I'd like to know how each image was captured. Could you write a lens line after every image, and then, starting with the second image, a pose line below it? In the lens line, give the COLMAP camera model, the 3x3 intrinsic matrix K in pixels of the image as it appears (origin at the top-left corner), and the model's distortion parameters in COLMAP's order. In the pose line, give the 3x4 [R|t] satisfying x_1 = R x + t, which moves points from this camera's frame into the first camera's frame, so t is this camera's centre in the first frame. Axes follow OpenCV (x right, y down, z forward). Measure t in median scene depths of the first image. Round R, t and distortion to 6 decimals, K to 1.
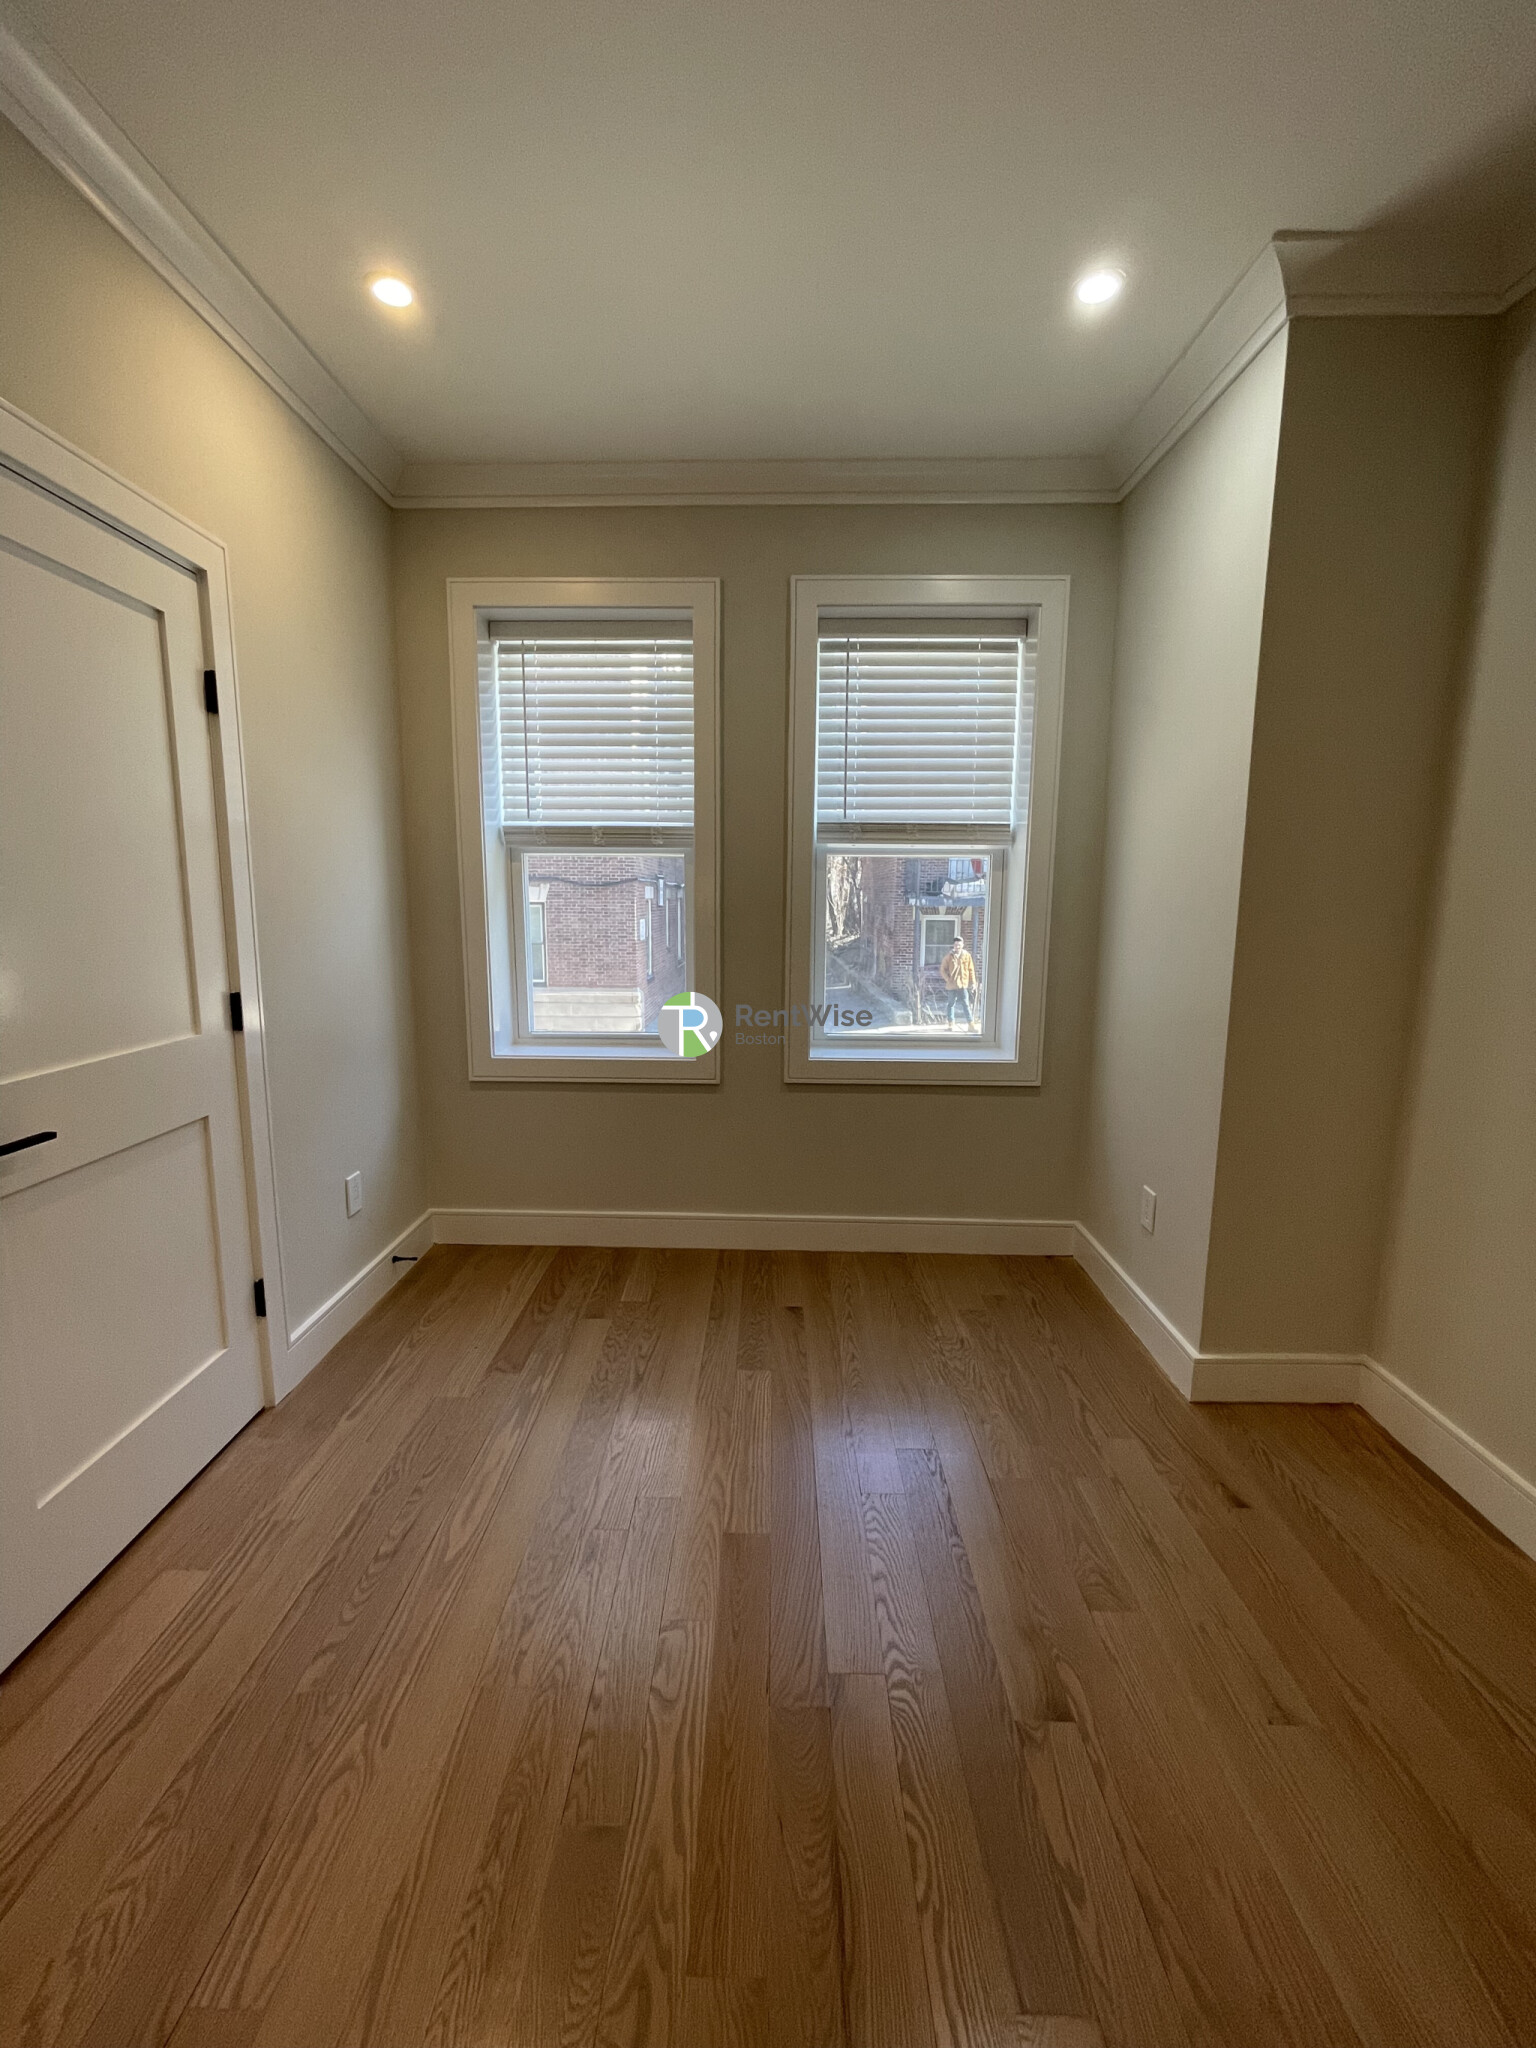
lens RADIAL K [[829.9, 0, 769.6], [0, 829.9, 1029.5], [0, 0, 1]] dist [-0.001914, -0.000099]
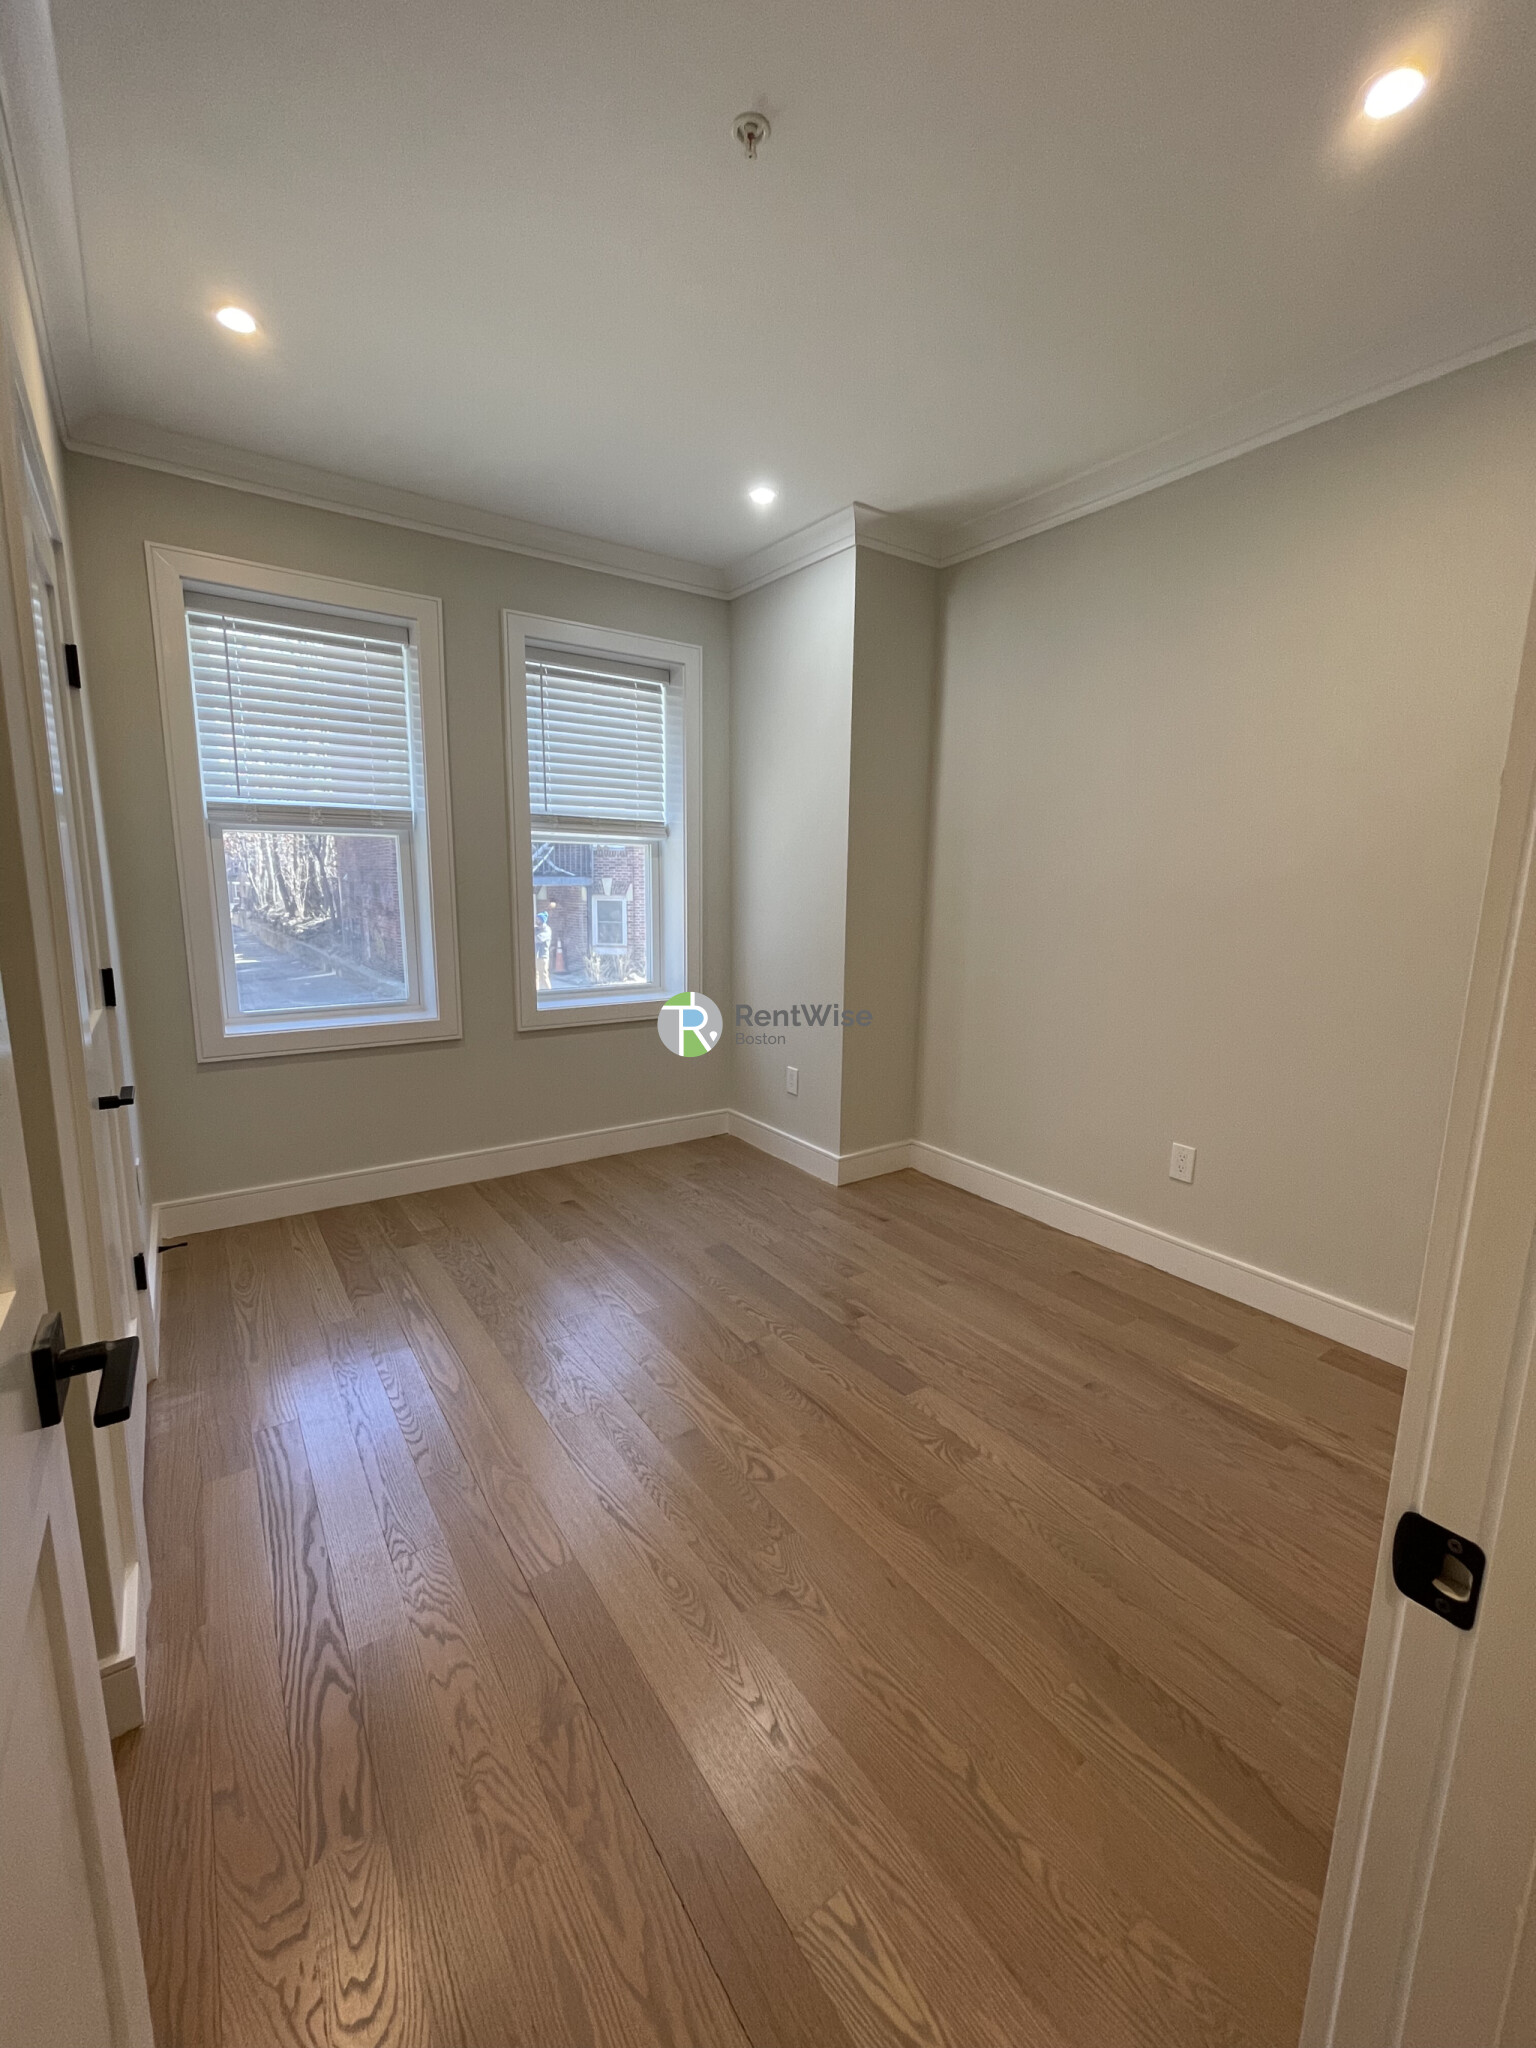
lens RADIAL K [[829.9, 0, 780.2], [0, 829.9, 1034.3], [0, 0, 1]] dist [-0.001914, -0.000099]
pose [[0.804261, -0.106004, 0.584746, -0.436603], [0.085444, 0.994366, 0.062741, 0.029640], [-0.588102, -0.000498, 0.808787, -0.223043]]
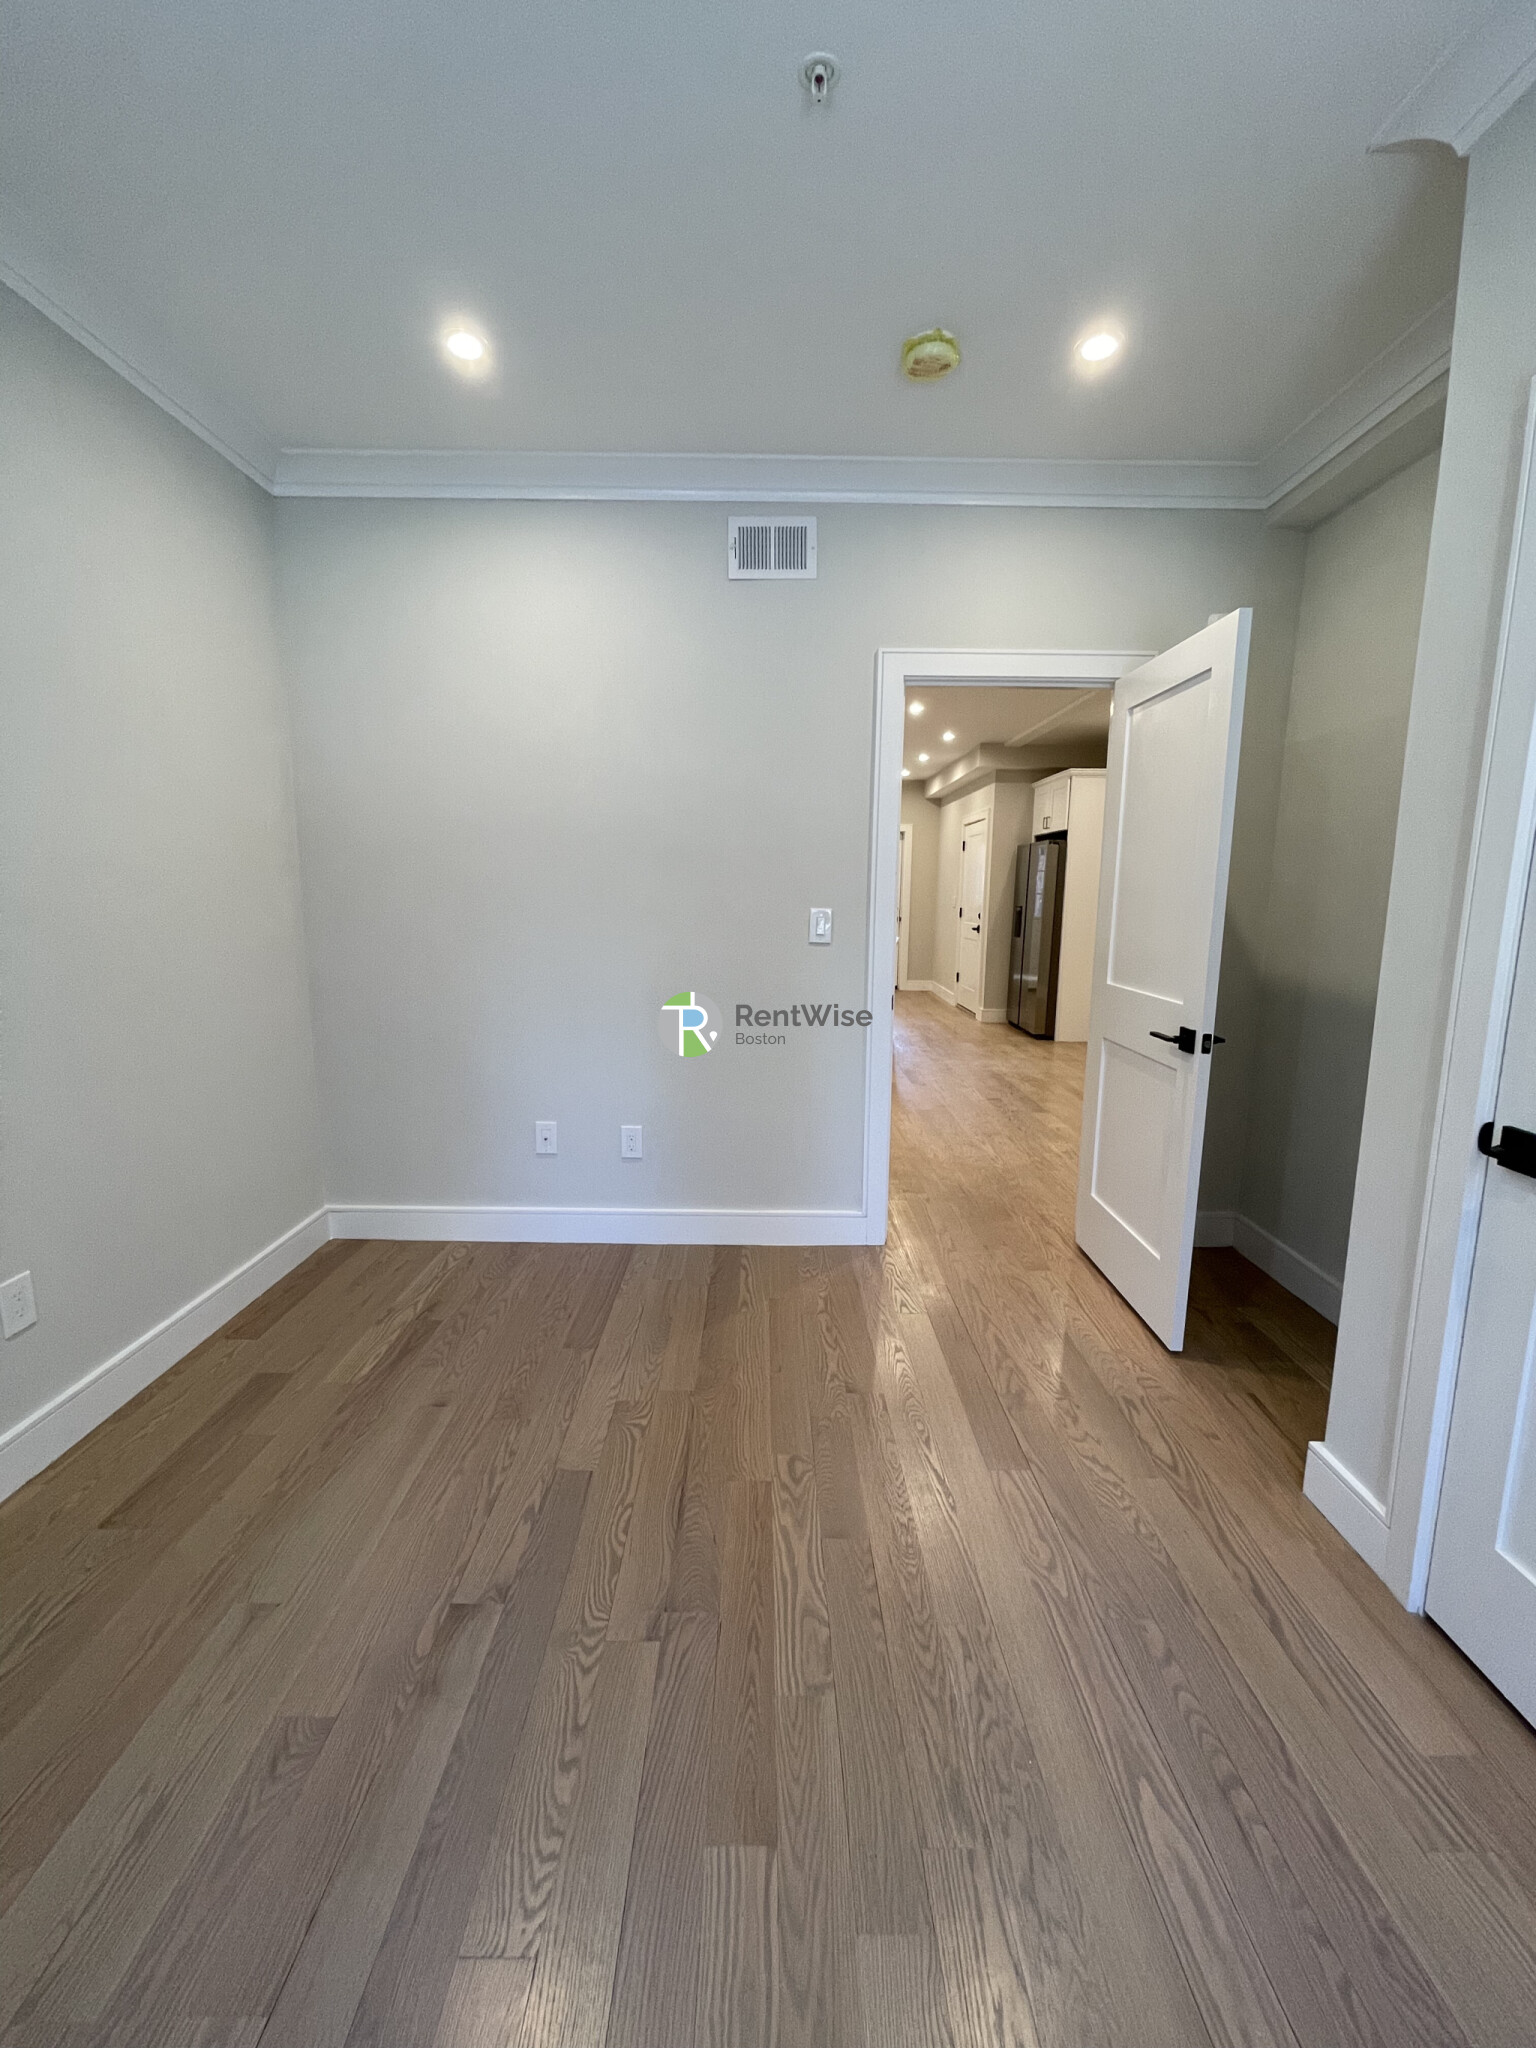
lens RADIAL K [[829.9, 0, 779.8], [0, 829.9, 1017.4], [0, 0, 1]] dist [-0.001914, -0.000099]
pose [[-0.999430, -0.011751, -0.031656, -0.019735], [-0.021061, 0.949713, 0.312413, -0.154459], [0.026393, 0.312902, -0.949419, 0.954481]]
